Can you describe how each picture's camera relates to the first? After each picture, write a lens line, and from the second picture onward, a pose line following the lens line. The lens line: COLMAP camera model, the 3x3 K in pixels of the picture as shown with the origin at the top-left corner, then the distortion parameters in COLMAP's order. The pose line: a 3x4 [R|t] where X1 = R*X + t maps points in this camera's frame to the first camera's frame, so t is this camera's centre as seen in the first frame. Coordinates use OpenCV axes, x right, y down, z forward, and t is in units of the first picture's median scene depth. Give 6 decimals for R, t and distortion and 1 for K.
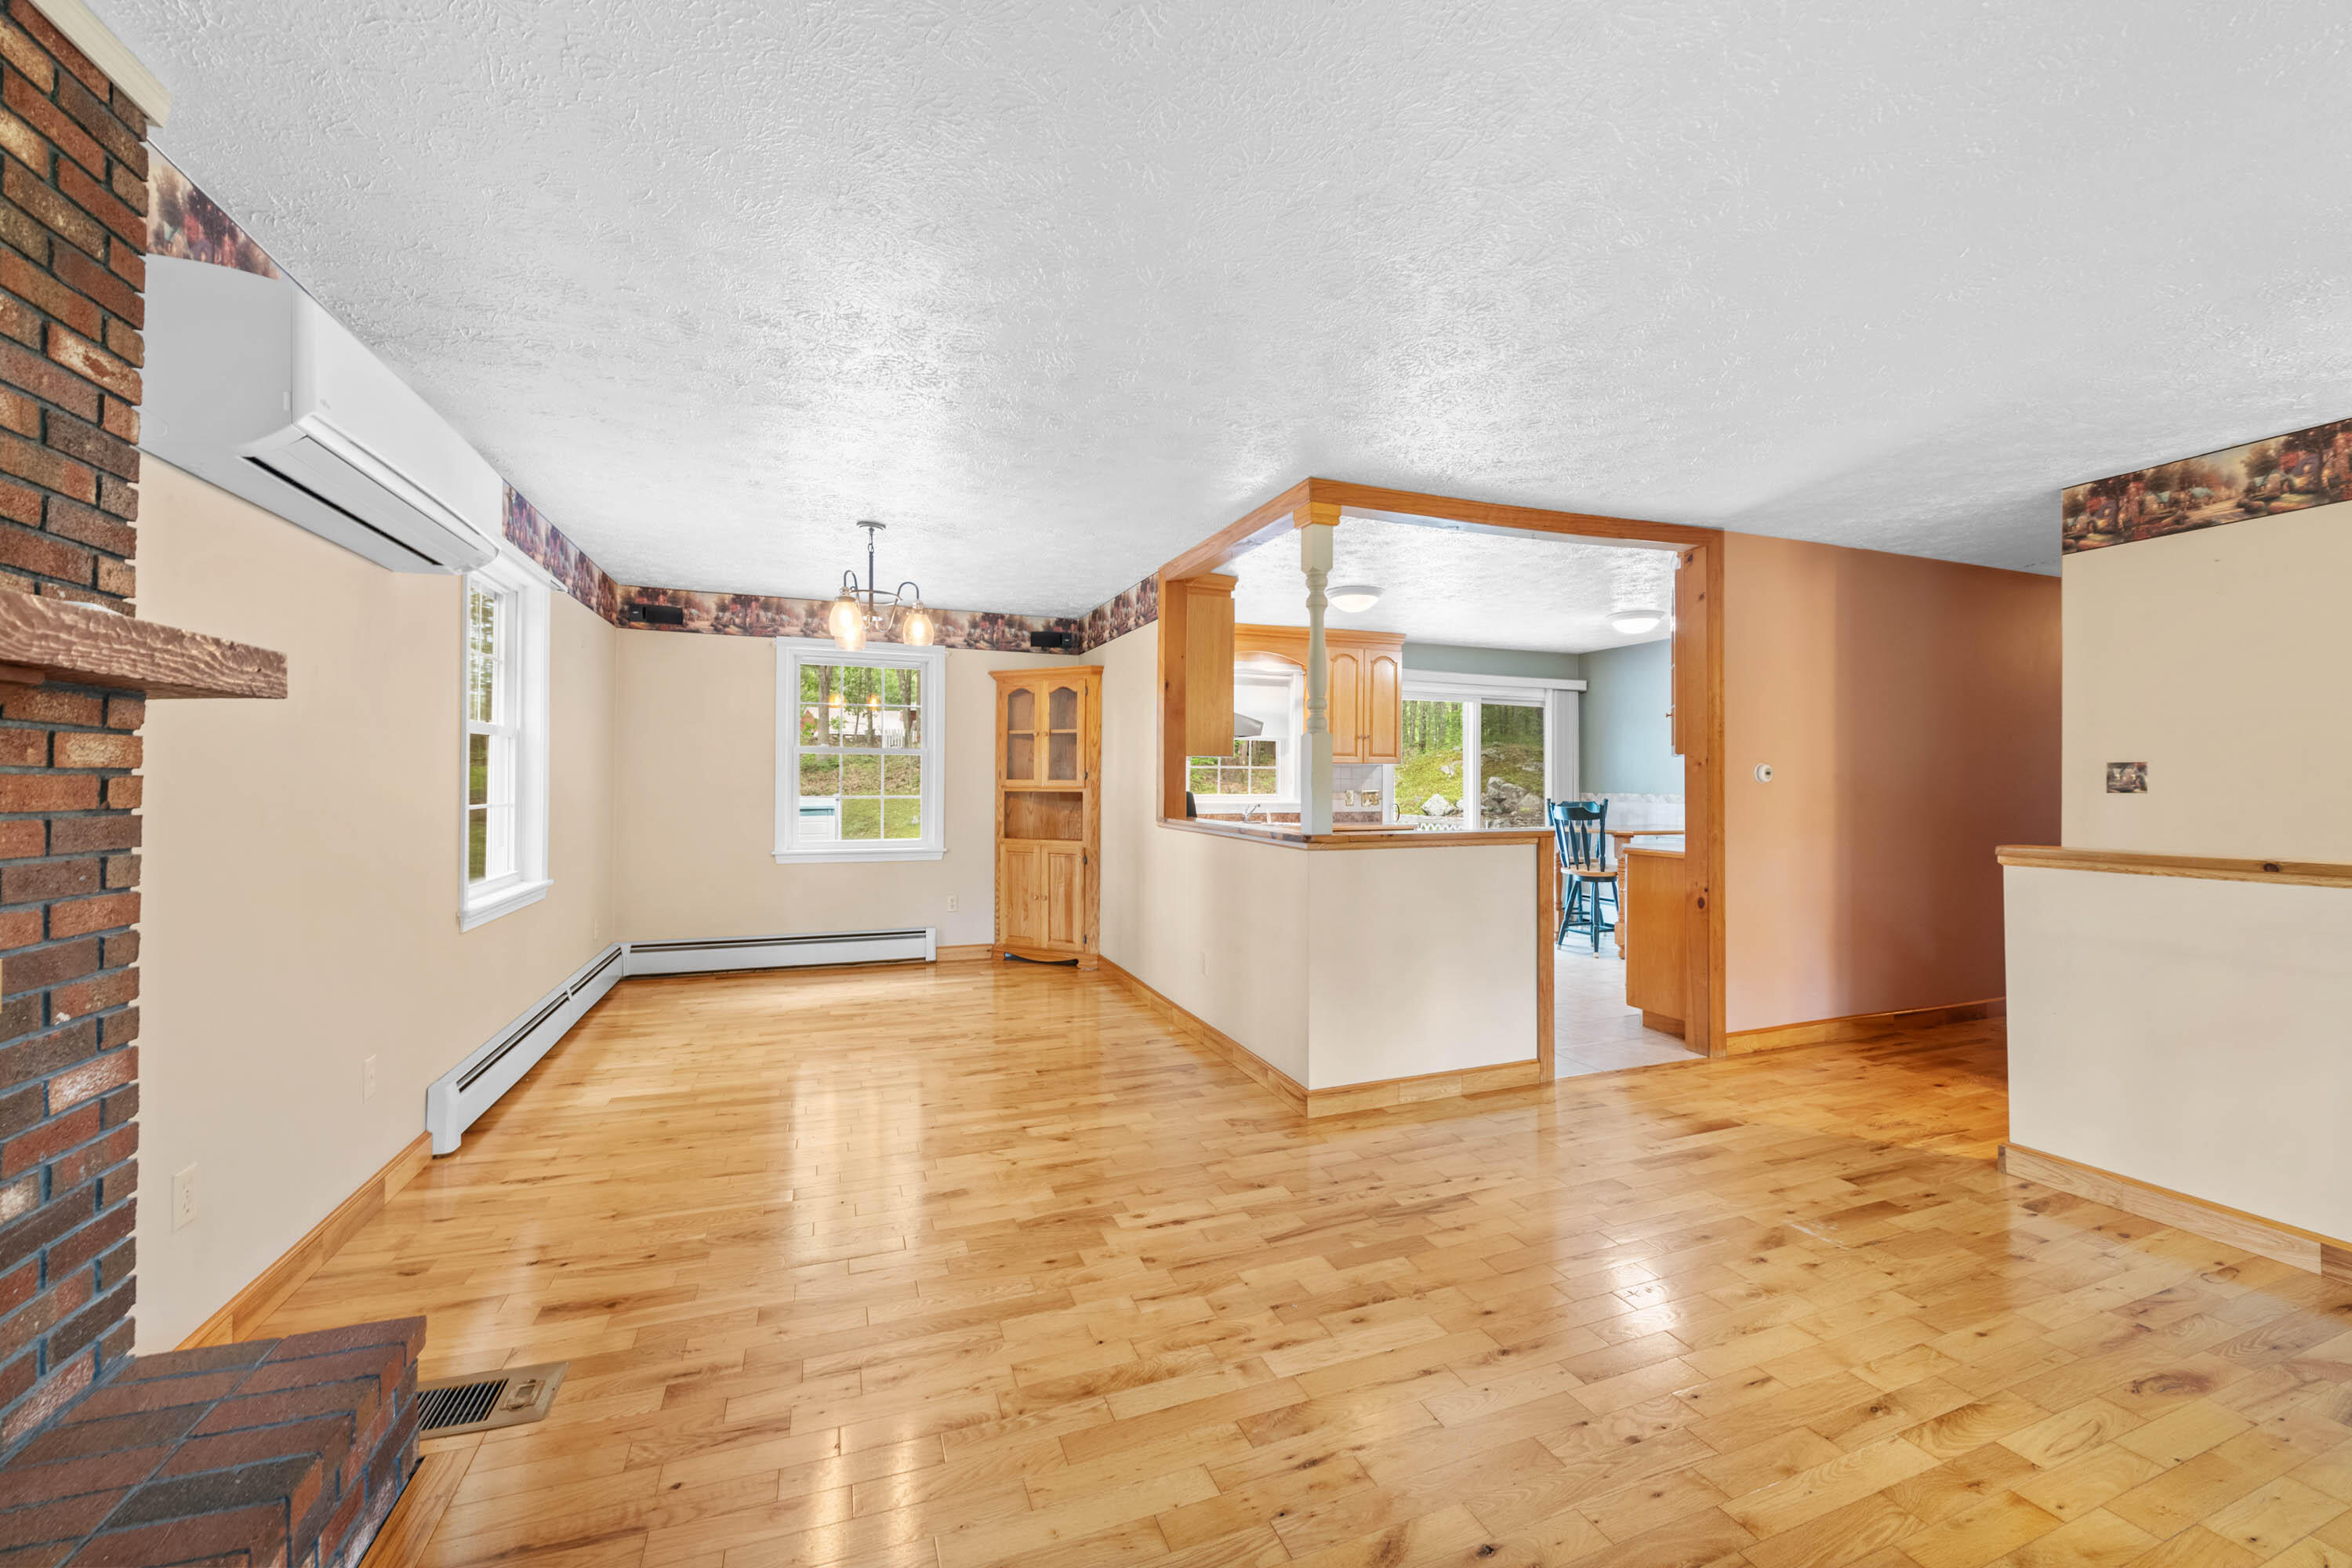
lens RADIAL K [[934.4, 0, 1179.5], [0, 934.4, 780.6], [0, 0, 1]] dist [-0.000211, -0.003485]
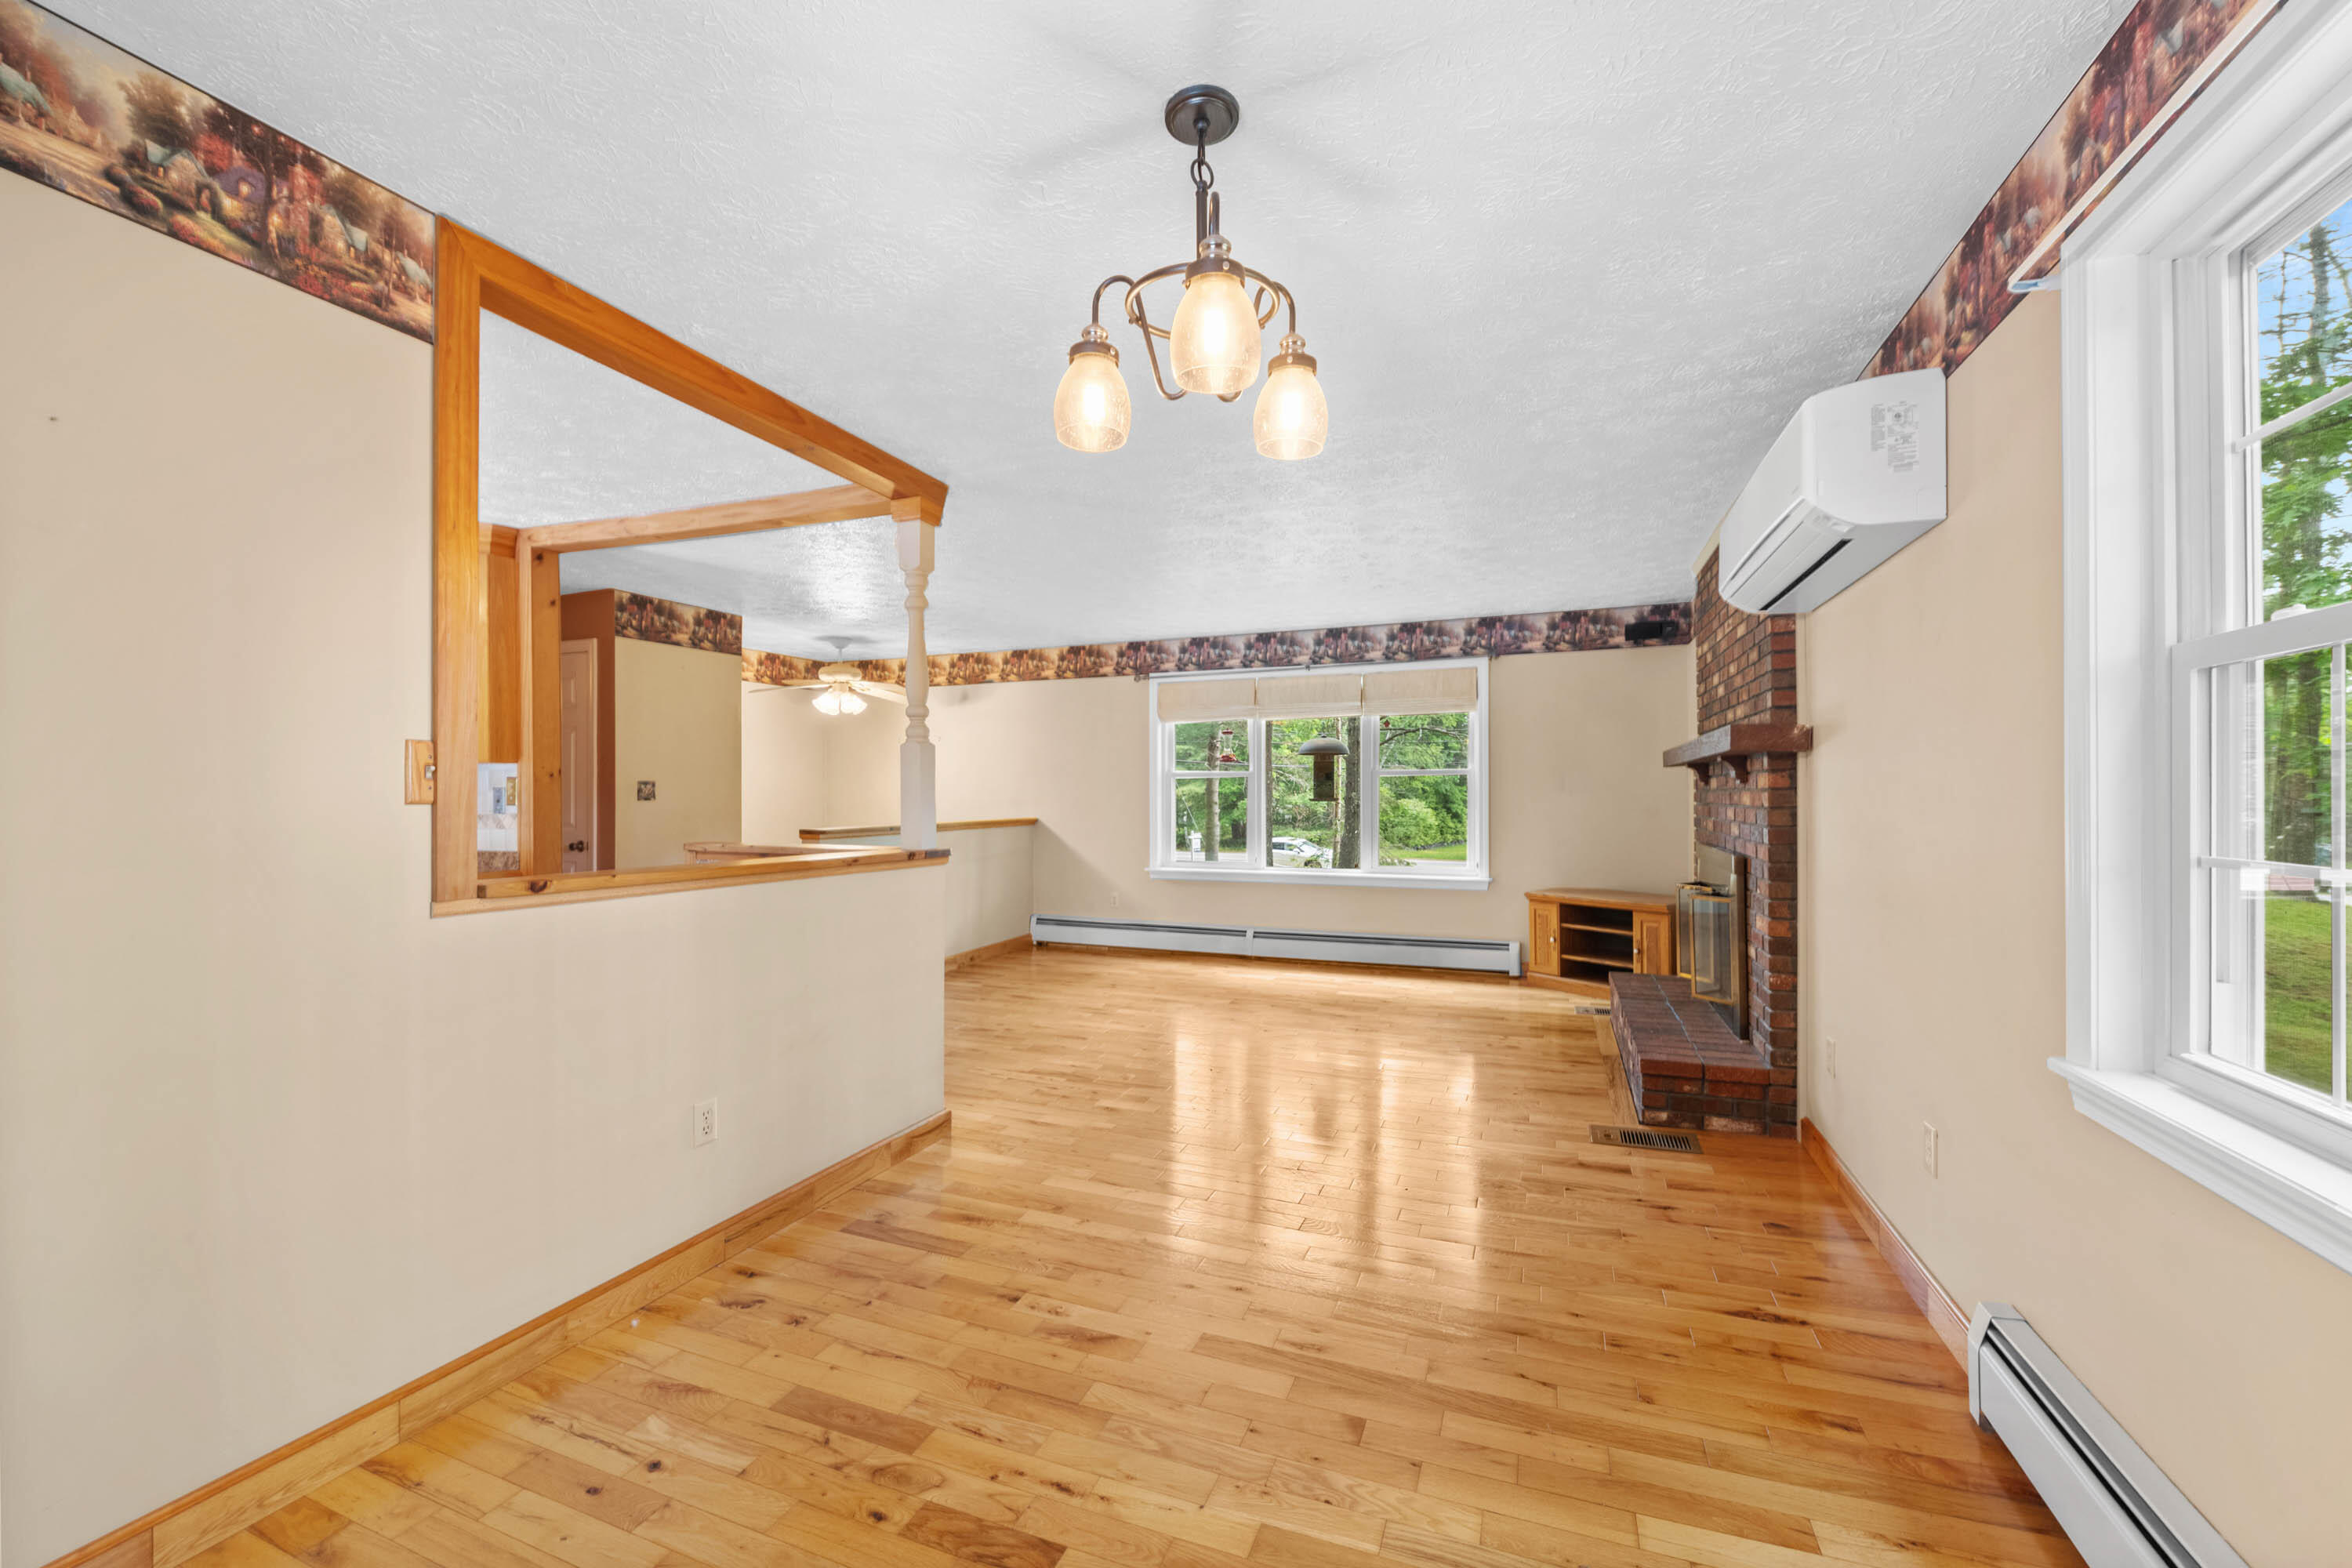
lens RADIAL K [[934.4, 0, 1184.6], [0, 934.4, 790.5], [0, 0, 1]] dist [-0.000211, -0.003485]
pose [[-0.744516, 0.001273, 0.667604, -0.434784], [-0.001728, 0.999991, -0.003834, 0.000617], [-0.667603, -0.004008, -0.744507, 0.966588]]
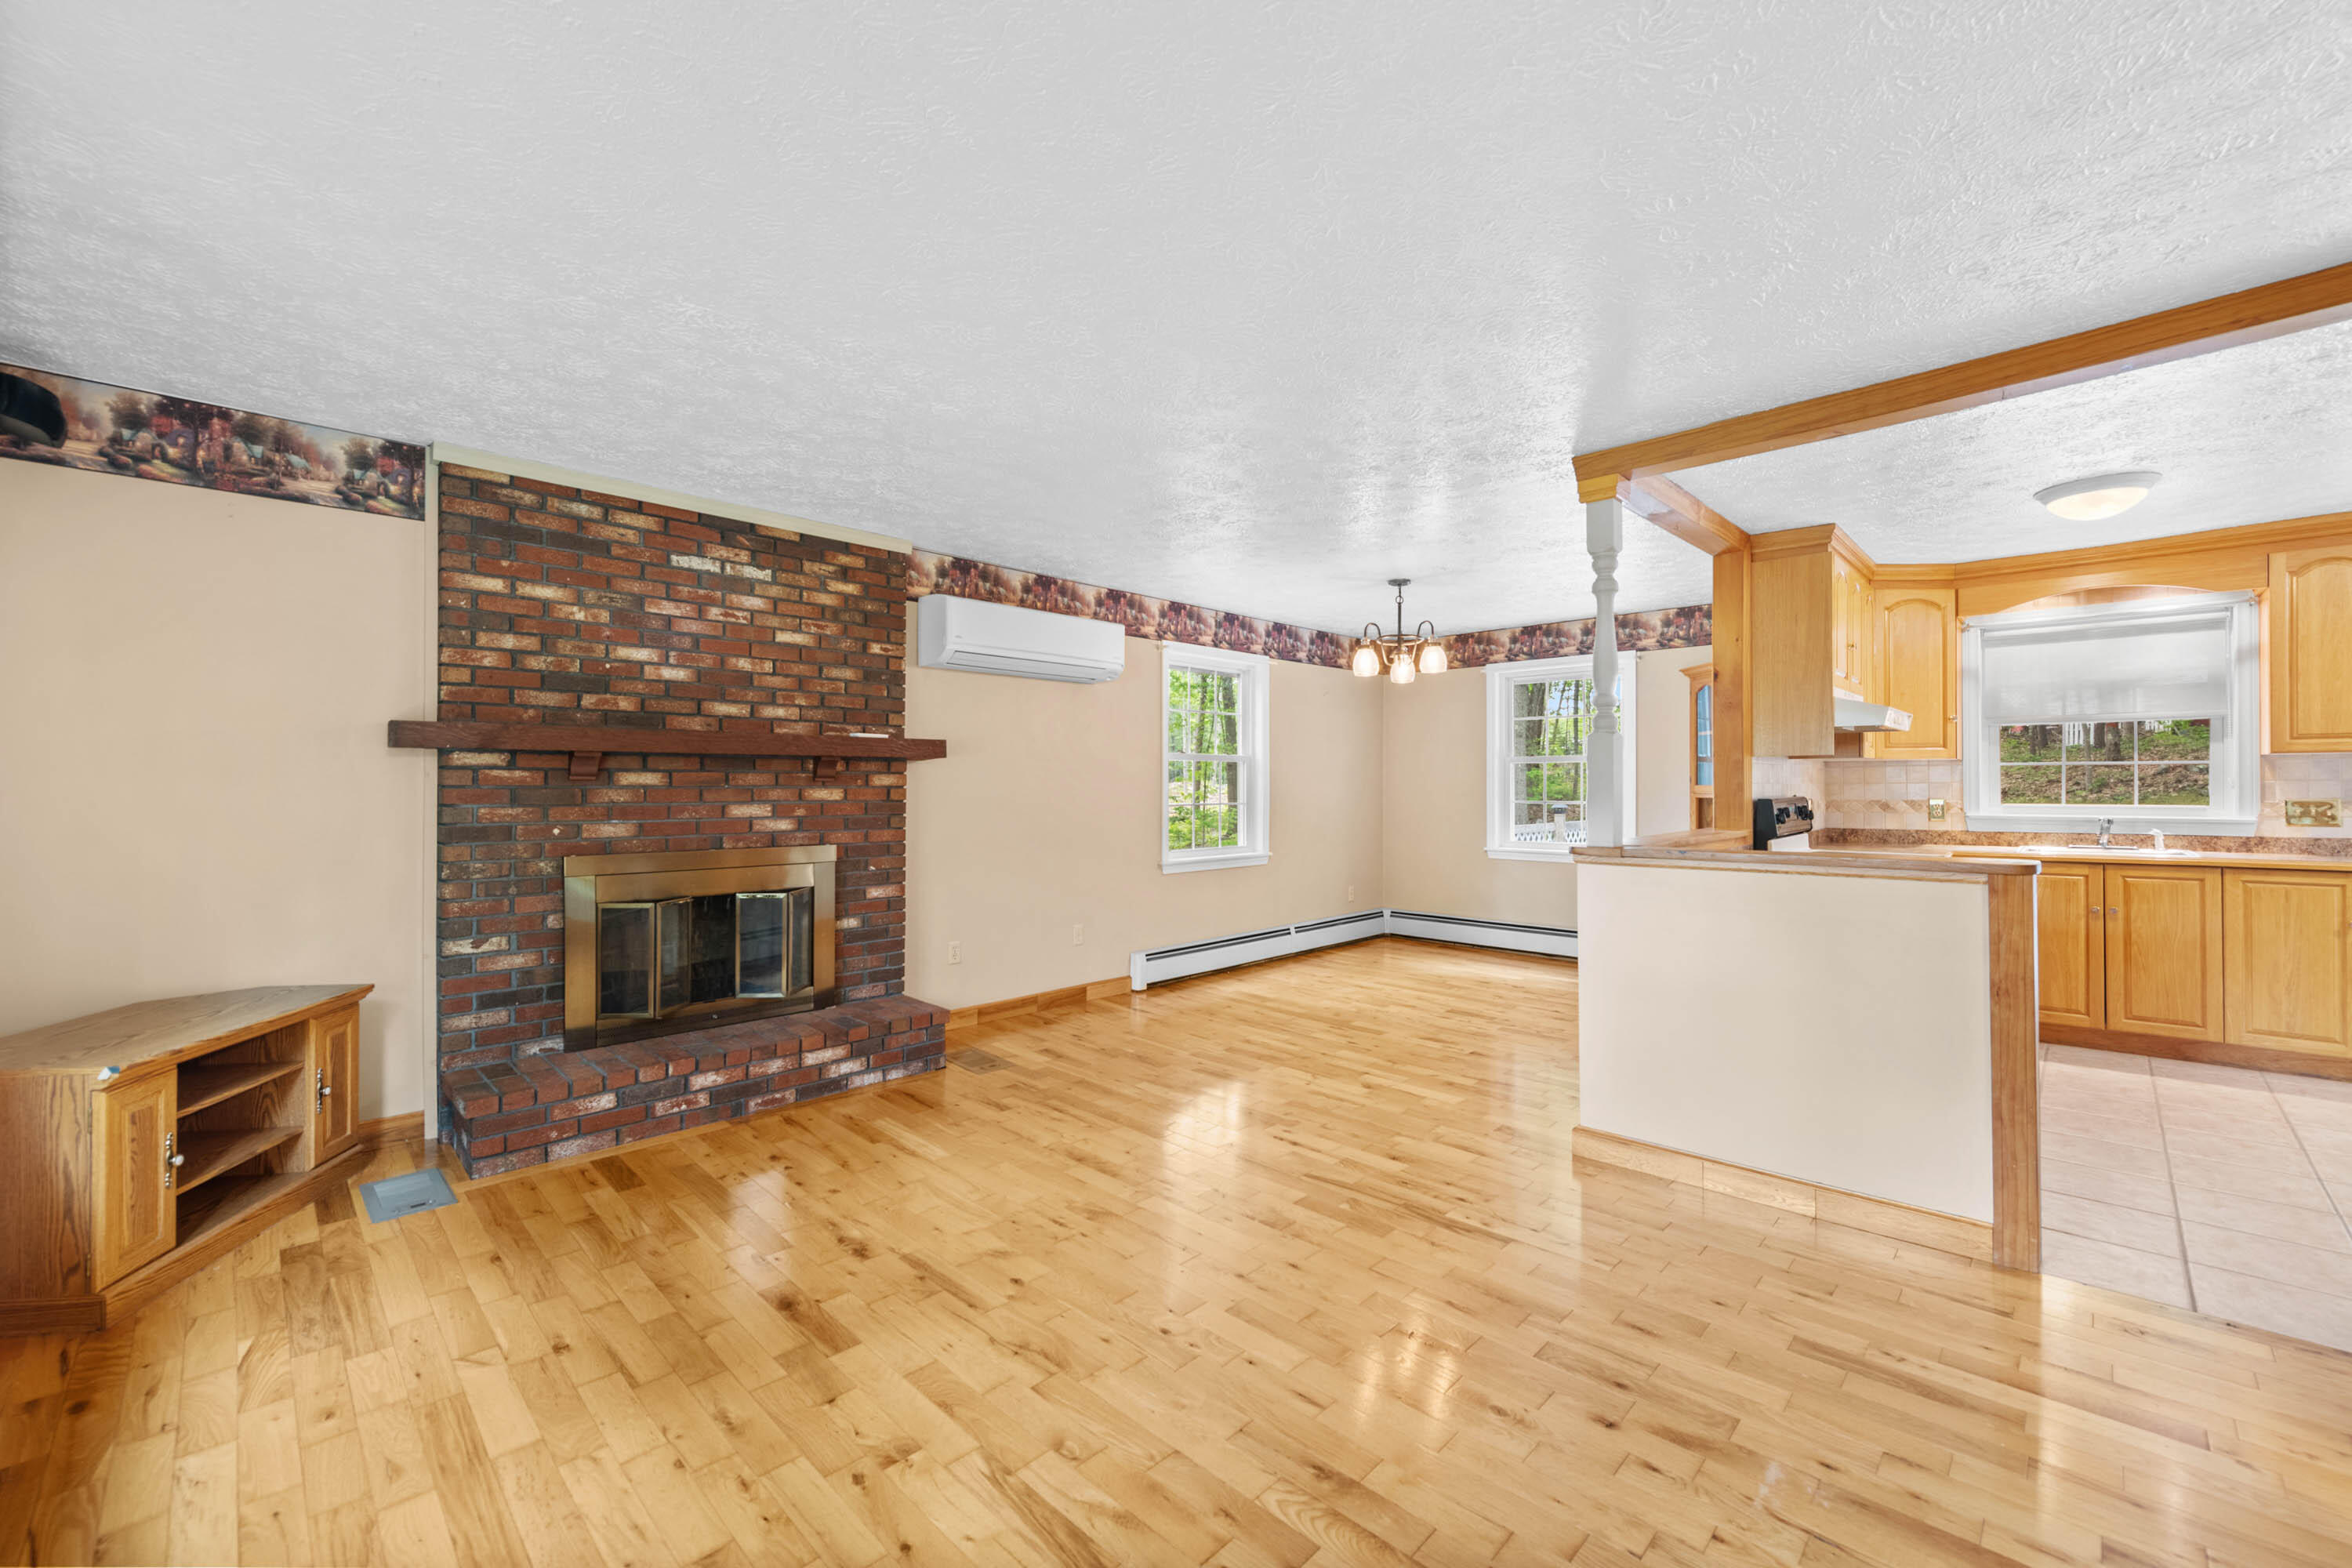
lens RADIAL K [[934.4, 0, 1161.0], [0, 934.4, 781.9], [0, 0, 1]] dist [-0.000211, -0.003485]
pose [[0.404603, -0.009080, -0.914447, 0.502913], [0.005479, 0.999957, -0.007505, 0.000004], [0.914476, -0.001974, 0.404635, 0.158000]]
